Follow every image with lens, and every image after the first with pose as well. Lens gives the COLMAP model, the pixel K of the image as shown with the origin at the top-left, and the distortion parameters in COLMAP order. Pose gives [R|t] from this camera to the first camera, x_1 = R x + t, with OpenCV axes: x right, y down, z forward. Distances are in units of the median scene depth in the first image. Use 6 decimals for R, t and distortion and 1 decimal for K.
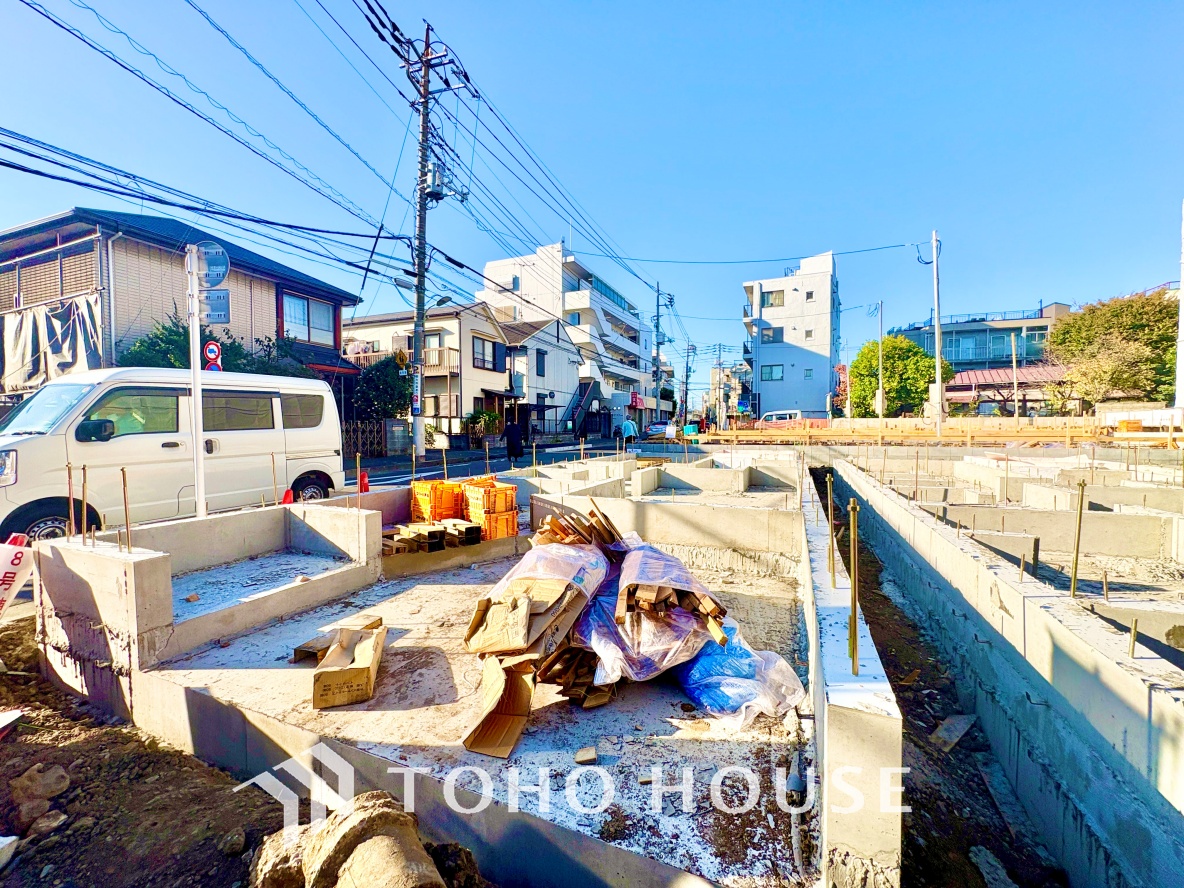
lens RADIAL K [[471.5, 0, 591.5], [0, 471.5, 445.4], [0, 0, 1]] dist [-0.000869, 0.000228]
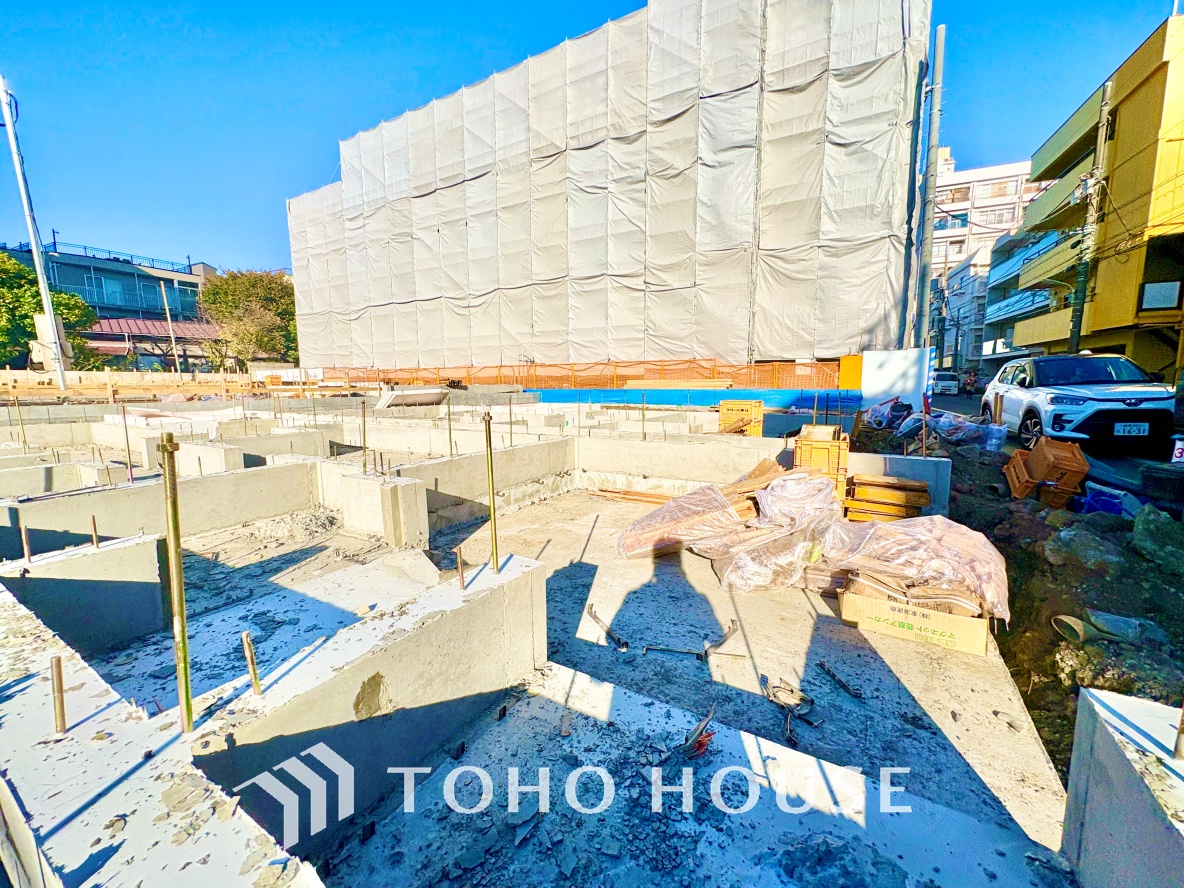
lens RADIAL K [[471.5, 0, 590.9], [0, 471.5, 444.8], [0, 0, 1]] dist [-0.000869, 0.000228]
pose [[0.131326, -0.124892, 0.983441, 0.100247], [0.039704, 0.991899, 0.120664, 0.006799], [-0.990544, 0.023200, 0.135221, 0.085754]]
